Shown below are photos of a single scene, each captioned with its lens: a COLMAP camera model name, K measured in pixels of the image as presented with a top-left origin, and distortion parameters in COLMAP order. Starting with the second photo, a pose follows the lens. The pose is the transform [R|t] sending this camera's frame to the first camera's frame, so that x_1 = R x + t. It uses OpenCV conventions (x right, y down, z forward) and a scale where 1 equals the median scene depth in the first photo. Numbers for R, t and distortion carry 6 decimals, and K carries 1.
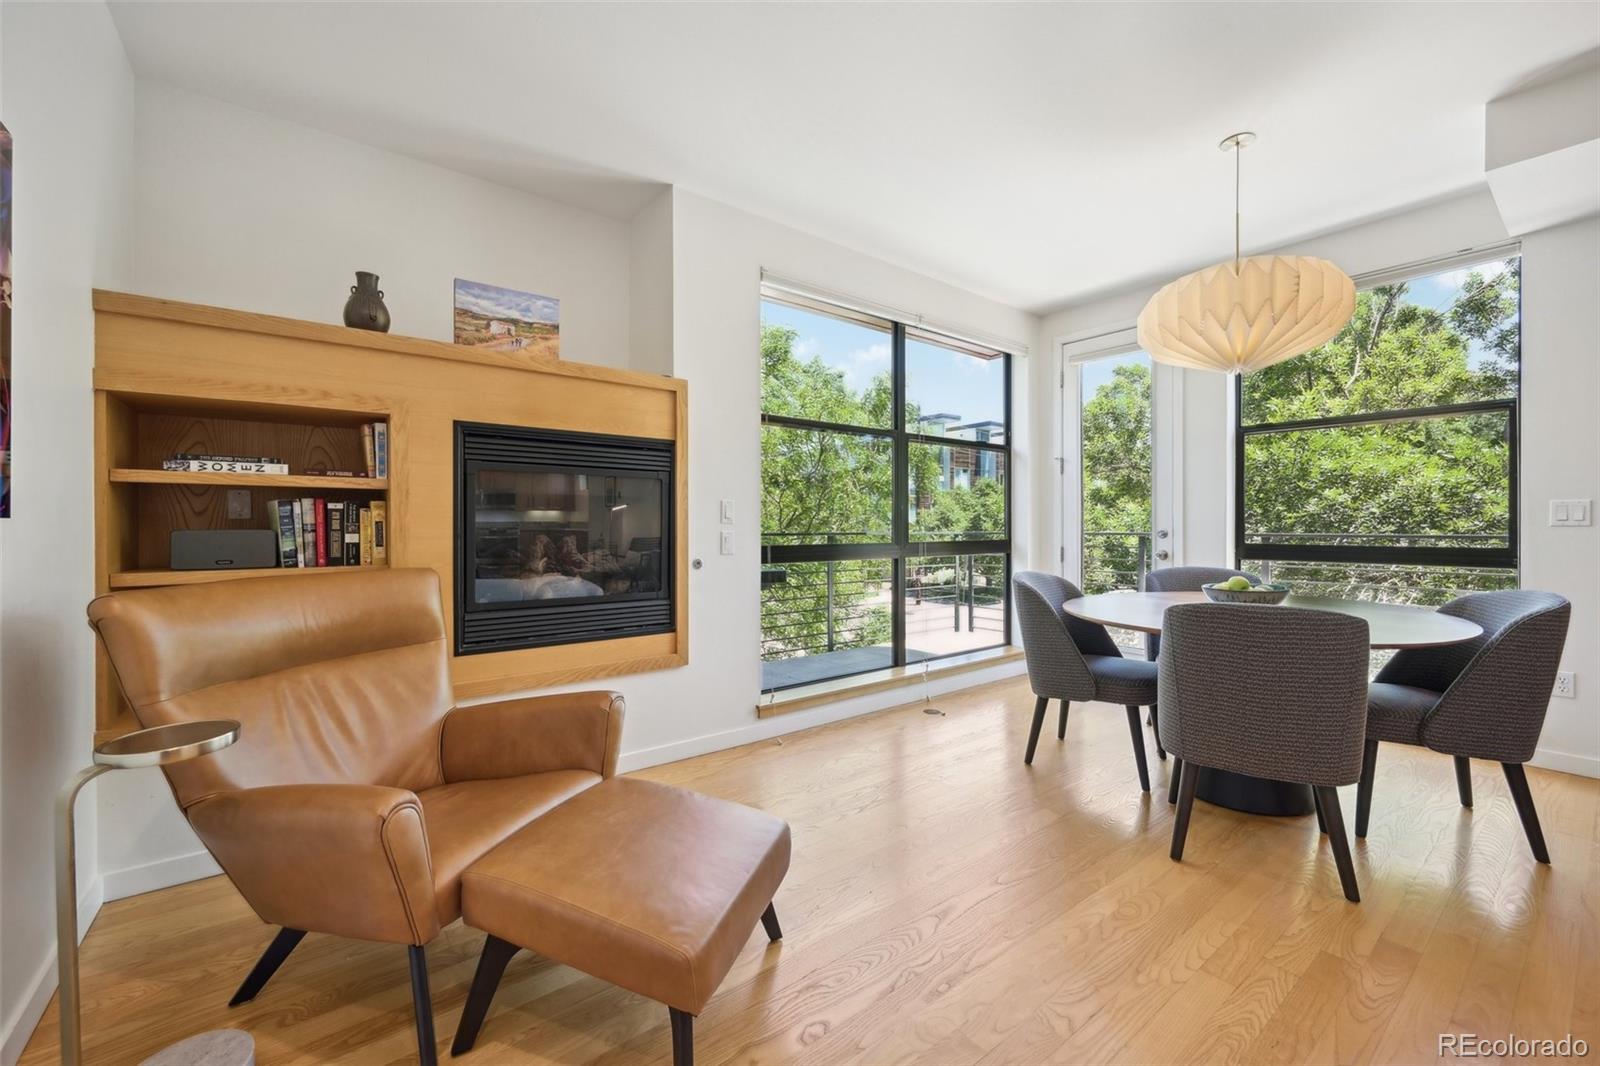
lens RADIAL K [[634.7, 0, 802.9], [0, 634.7, 530.4], [0, 0, 1]] dist [0.000328, 0.000211]
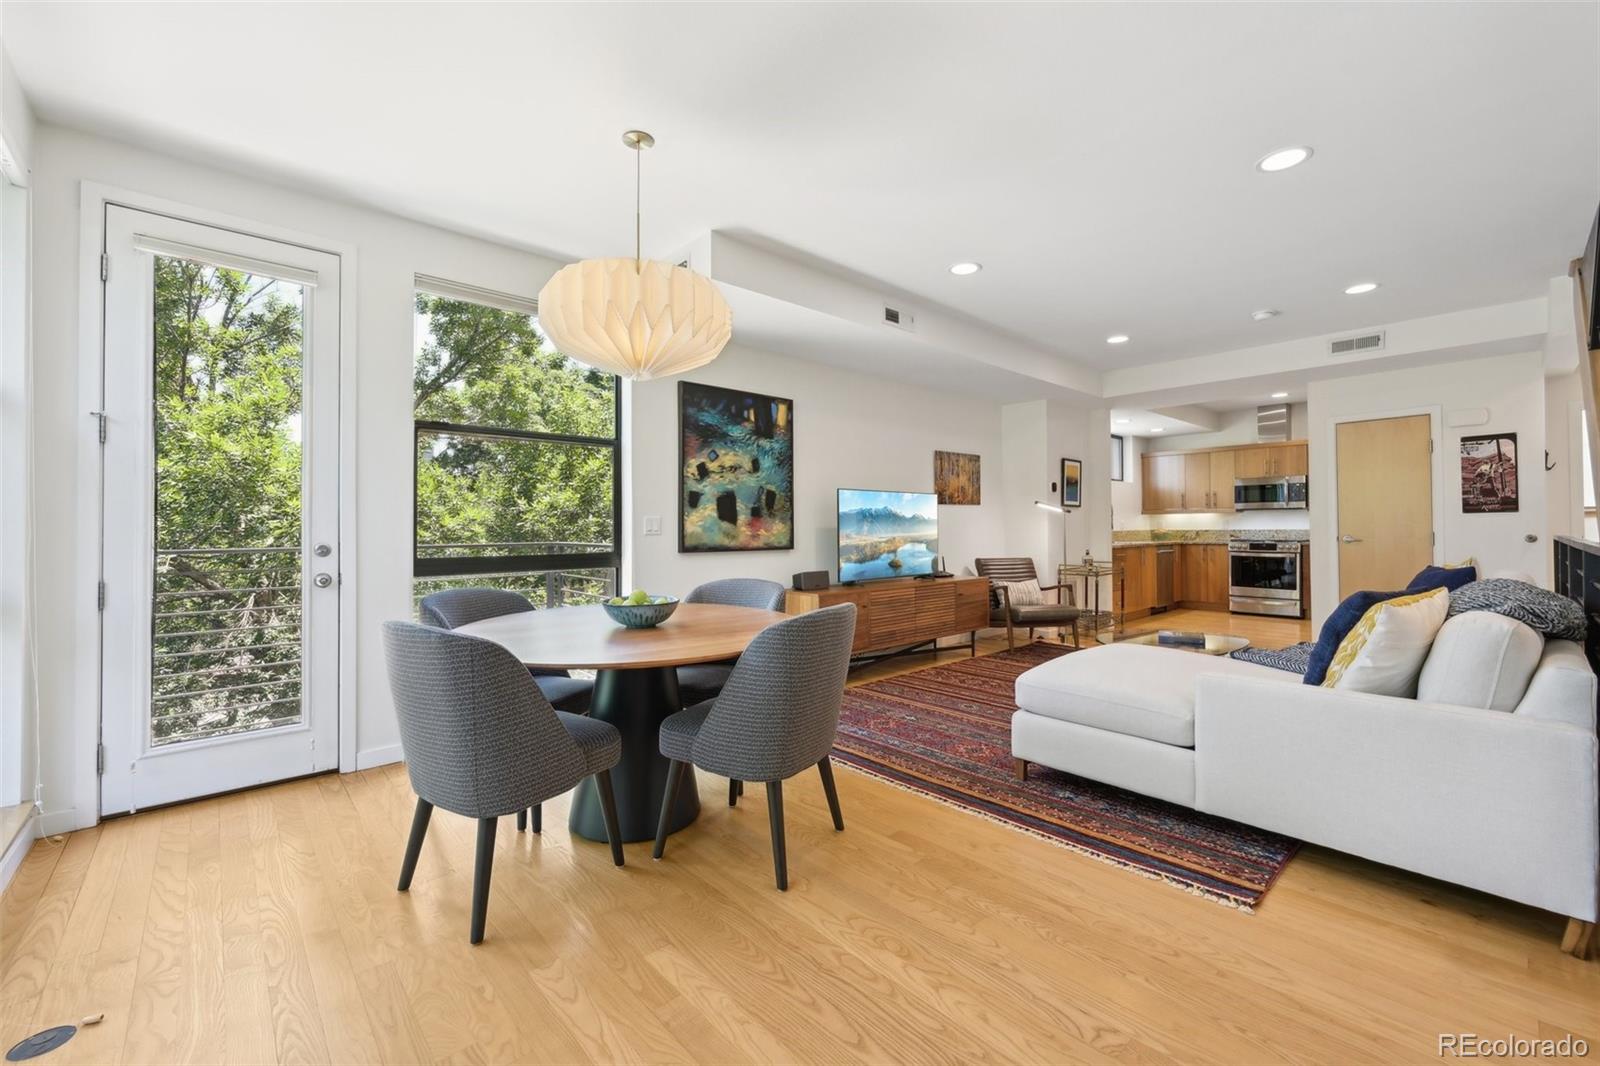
lens RADIAL K [[634.7, 0, 794.5], [0, 634.7, 526.6], [0, 0, 1]] dist [0.000328, 0.000211]
pose [[-0.063518, 0.010903, 0.997921, -0.237991], [0.016916, 0.999808, -0.009847, -0.007090], [-0.997837, 0.016255, -0.063690, 0.671059]]
